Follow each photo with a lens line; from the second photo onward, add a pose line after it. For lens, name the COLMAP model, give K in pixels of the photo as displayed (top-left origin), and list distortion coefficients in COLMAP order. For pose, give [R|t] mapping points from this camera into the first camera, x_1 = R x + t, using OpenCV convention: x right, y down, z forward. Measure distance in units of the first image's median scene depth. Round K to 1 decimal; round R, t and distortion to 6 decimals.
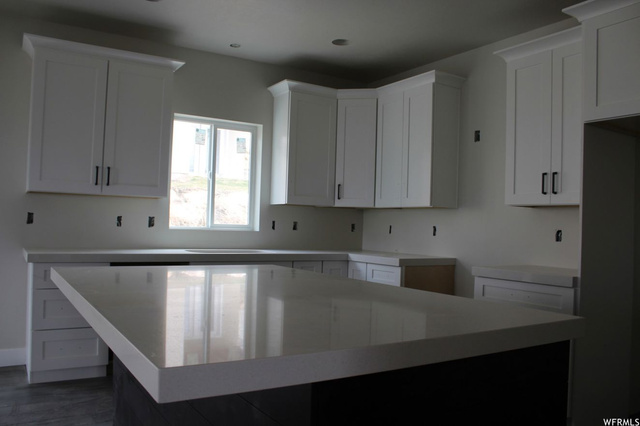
lens RADIAL K [[530.4, 0, 320.0], [0, 530.4, 213.0], [0, 0, 1]] dist [-0.148571, 0.137444]
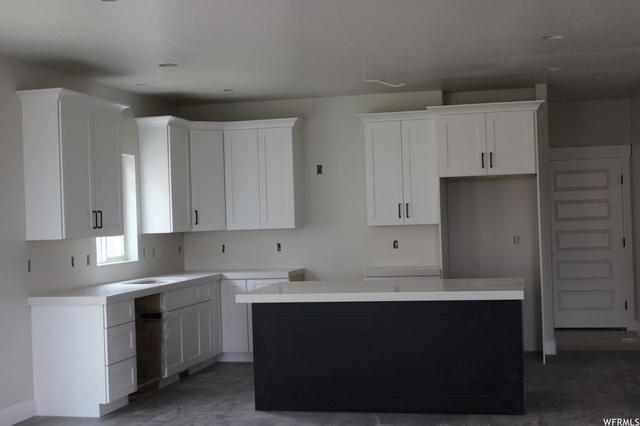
lens RADIAL K [[936.6, 0, 320.0], [0, 936.6, 213.0], [0, 0, 1]] dist [-0.013870, -0.014415]
pose [[0.705397, -0.051201, 0.706961, -1.254029], [0.038993, 0.998680, 0.033422, -0.114099], [-0.707739, 0.003991, 0.706463, -0.573927]]
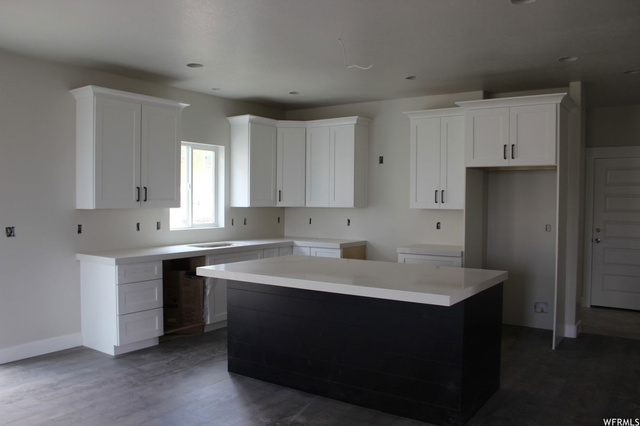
lens RADIAL K [[530.4, 0, 320.0], [0, 530.4, 213.0], [0, 0, 1]] dist [-0.148571, 0.137444]
pose [[0.916862, -0.035893, 0.397588, -0.461610], [0.013373, 0.998152, 0.059271, -0.084181], [-0.398981, -0.049026, 0.915648, -0.330996]]
